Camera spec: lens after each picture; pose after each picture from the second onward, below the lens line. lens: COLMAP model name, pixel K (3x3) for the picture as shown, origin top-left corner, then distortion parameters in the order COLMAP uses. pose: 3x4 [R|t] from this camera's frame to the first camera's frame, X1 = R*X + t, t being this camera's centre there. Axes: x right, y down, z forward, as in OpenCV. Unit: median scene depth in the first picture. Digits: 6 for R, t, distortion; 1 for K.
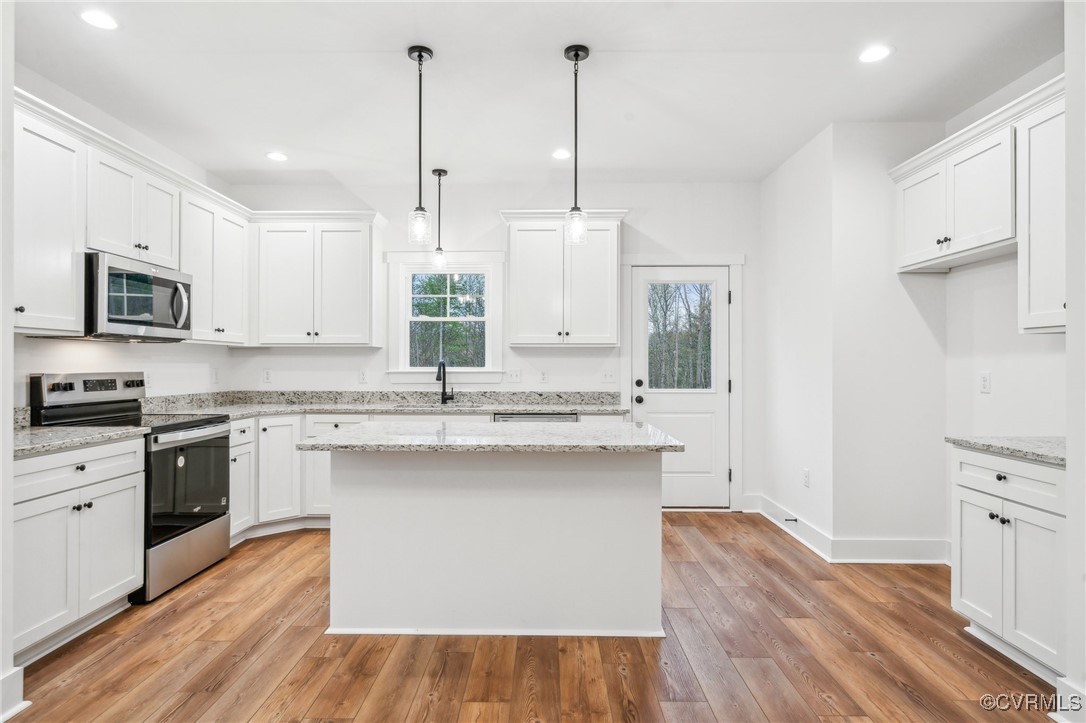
lens RADIAL K [[597.0, 0, 533.5], [0, 597.0, 362.6], [0, 0, 1]] dist [0.001220, 0.004698]
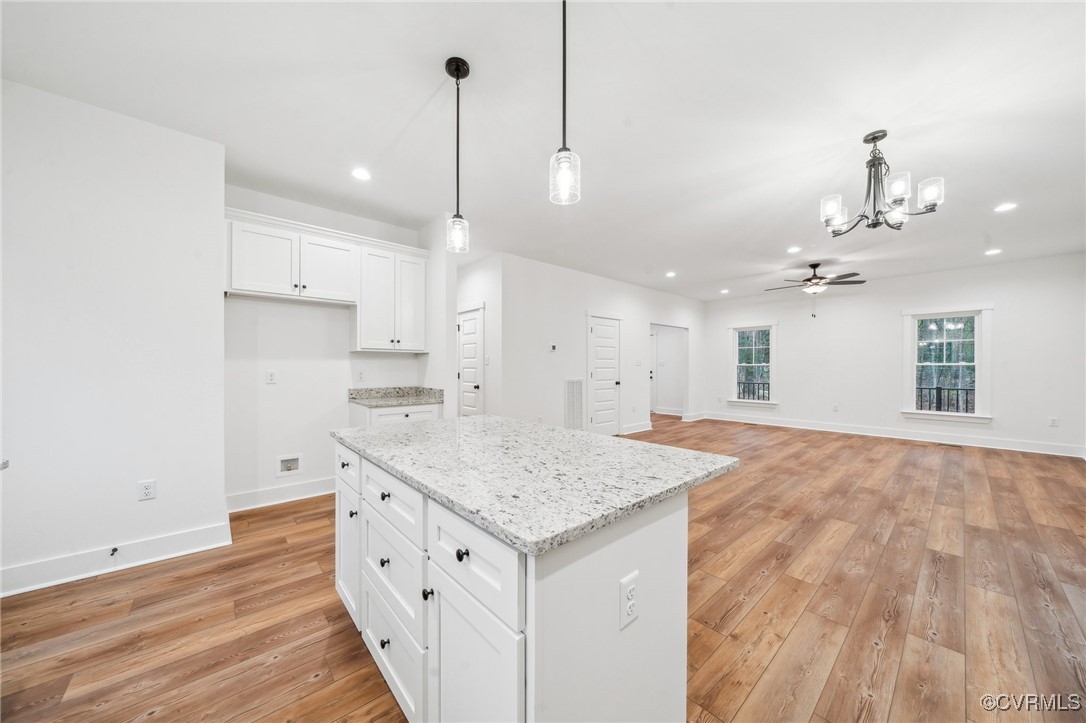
lens RADIAL K [[378.1, 0, 539.2], [0, 378.1, 363.9], [0, 0, 1]] dist [-0.006538, 0.000500]
pose [[-0.677772, 0.002804, 0.735267, -0.368053], [-0.004540, 0.999958, -0.007999, 0.003981], [-0.735258, -0.008760, -0.677731, 0.961780]]
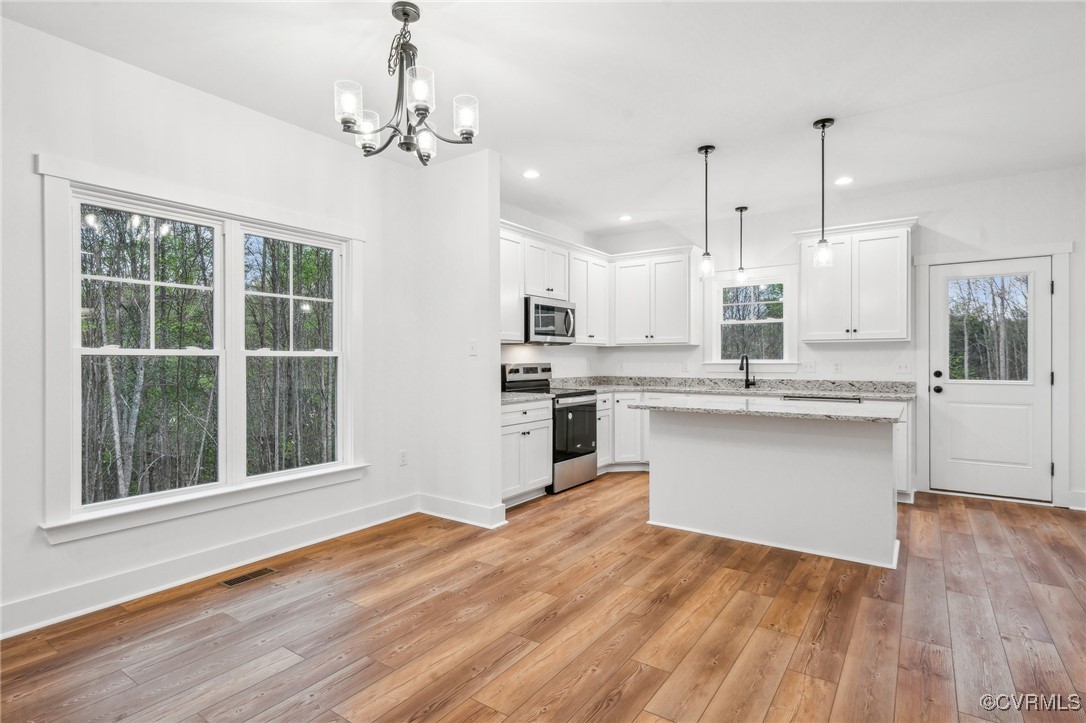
lens RADIAL K [[542.1, 0, 539.5], [0, 542.1, 362.6], [0, 0, 1]] dist [0.006475, 0.000522]
pose [[0.829634, 0.000293, -0.558308, 0.159707], [0.006553, 0.999926, 0.010261, -0.001274], [0.558270, -0.012171, 0.829570, -0.262046]]
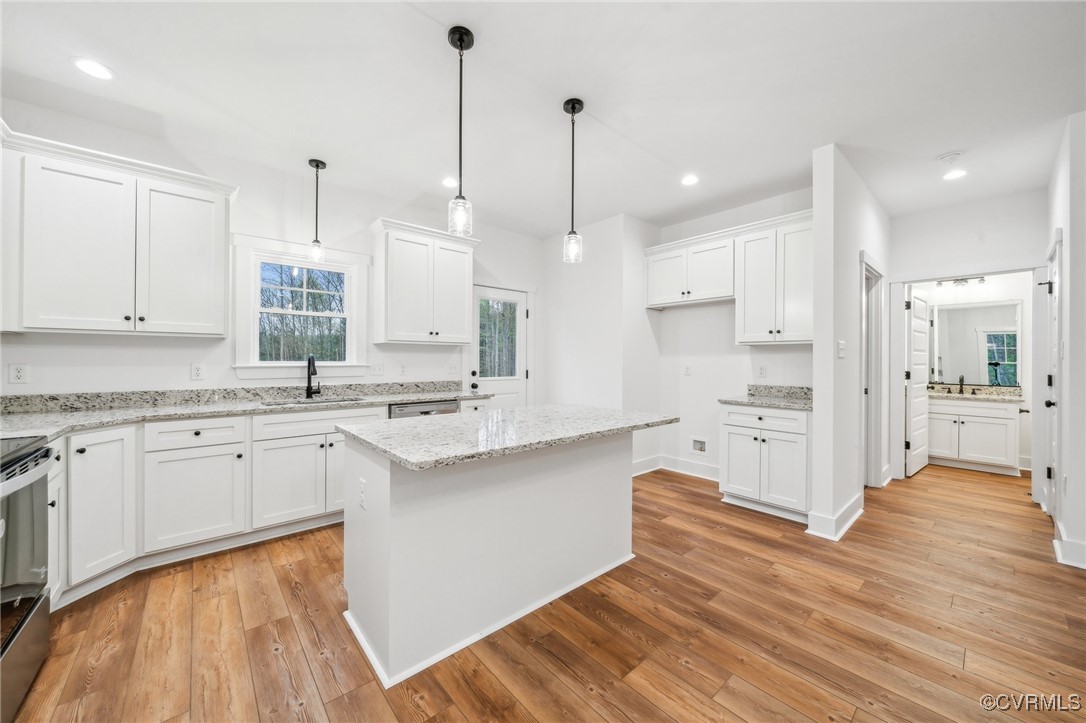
lens RADIAL K [[399.6, 0, 536.4], [0, 399.6, 359.4], [0, 0, 1]] dist [-0.004396, 0.000511]
pose [[0.747418, 0.002258, 0.664350, -0.378413], [-0.005522, 0.999981, 0.002815, 0.000510], [-0.664331, -0.005773, 0.747417, 0.311507]]
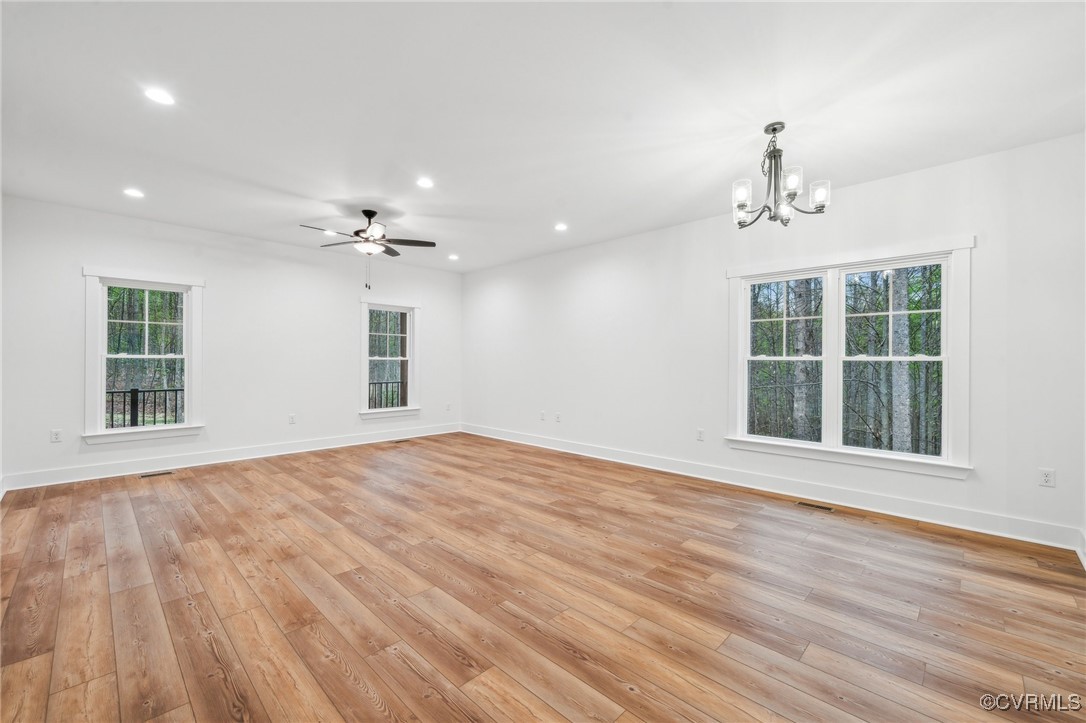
lens RADIAL K [[440.0, 0, 539.4], [0, 440.0, 362.5], [0, 0, 1]] dist [0.005875, -0.000752]
pose [[-0.681160, -0.003457, -0.732127, 0.480522], [-0.001593, 0.999993, -0.003241, 0.003162], [0.732133, -0.001041, -0.681161, 0.351014]]
